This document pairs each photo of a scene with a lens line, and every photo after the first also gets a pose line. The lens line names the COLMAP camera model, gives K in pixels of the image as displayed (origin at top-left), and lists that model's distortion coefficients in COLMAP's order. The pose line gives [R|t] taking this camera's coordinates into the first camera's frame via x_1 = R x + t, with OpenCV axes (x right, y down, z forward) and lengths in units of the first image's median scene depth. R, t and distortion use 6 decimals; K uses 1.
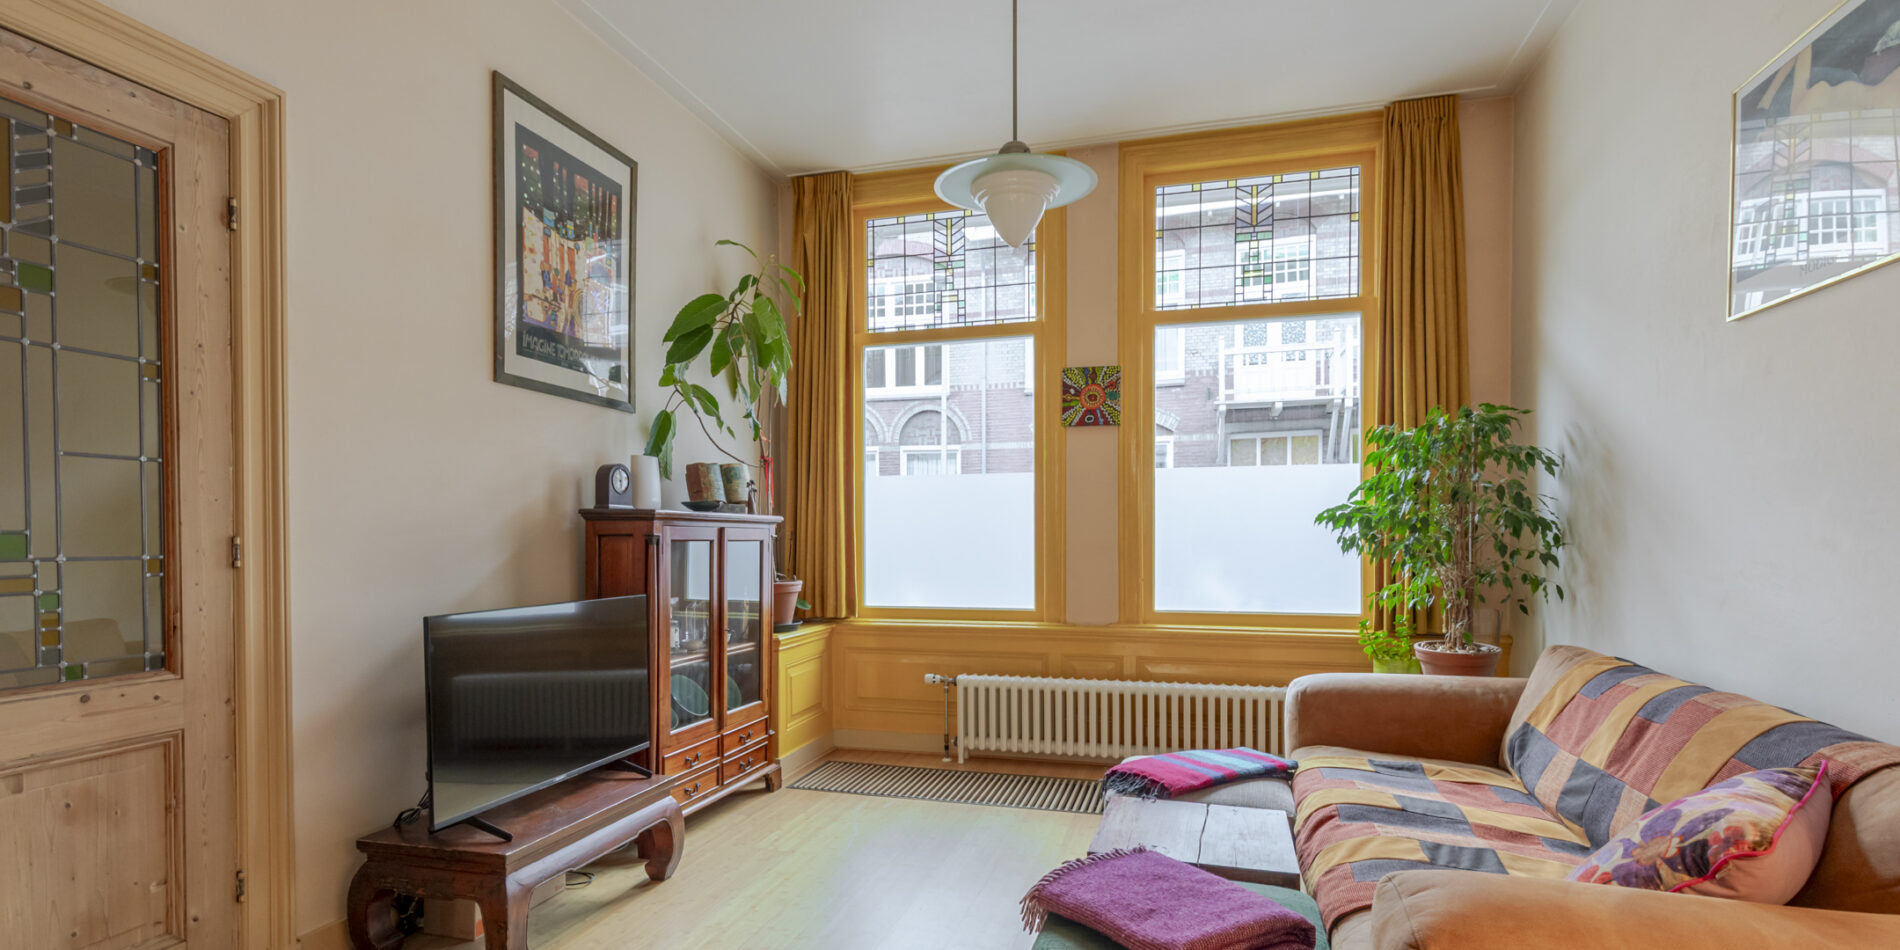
lens RADIAL K [[887.6, 0, 953.1], [0, 887.6, 541.0], [0, 0, 1]] dist [0.002385, 0.000281]
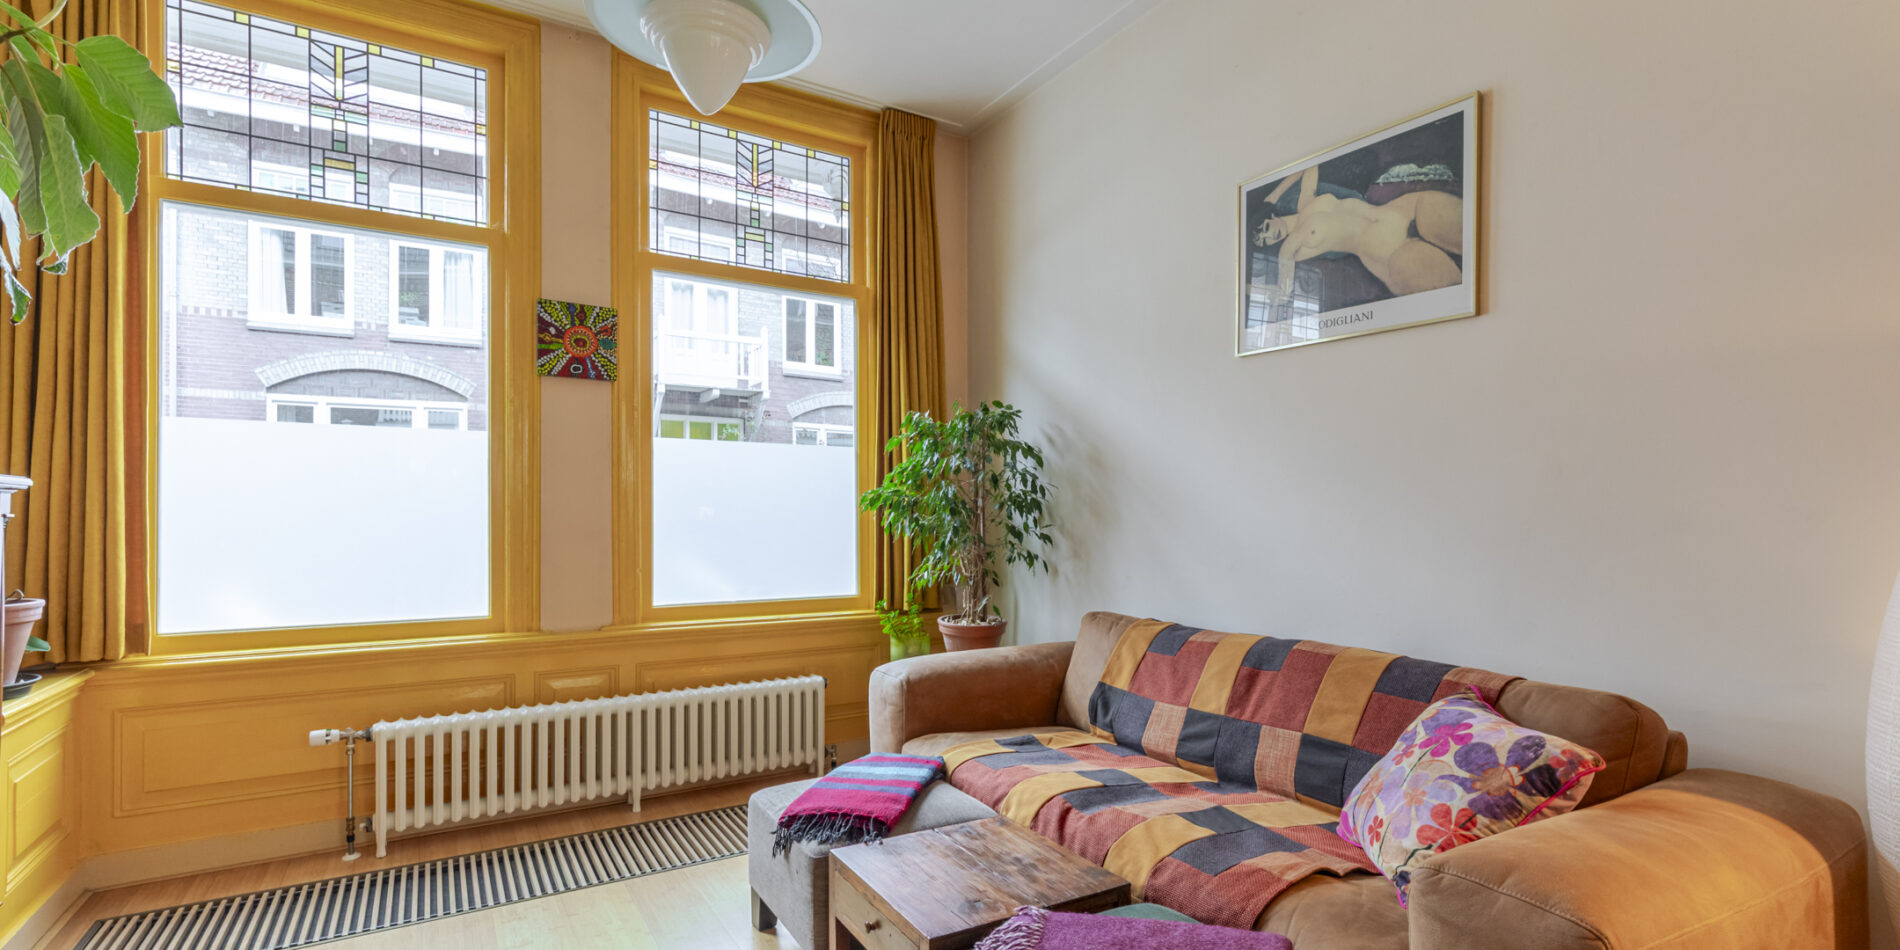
lens RADIAL K [[858.7, 0, 949.8], [0, 858.7, 503.4], [0, 0, 1]] dist [0.007471, -0.000539]
pose [[0.675446, 0.015607, 0.737244, -0.184838], [0.000764, 0.999761, -0.021864, -0.001037], [-0.737409, 0.015331, 0.675273, 0.240336]]
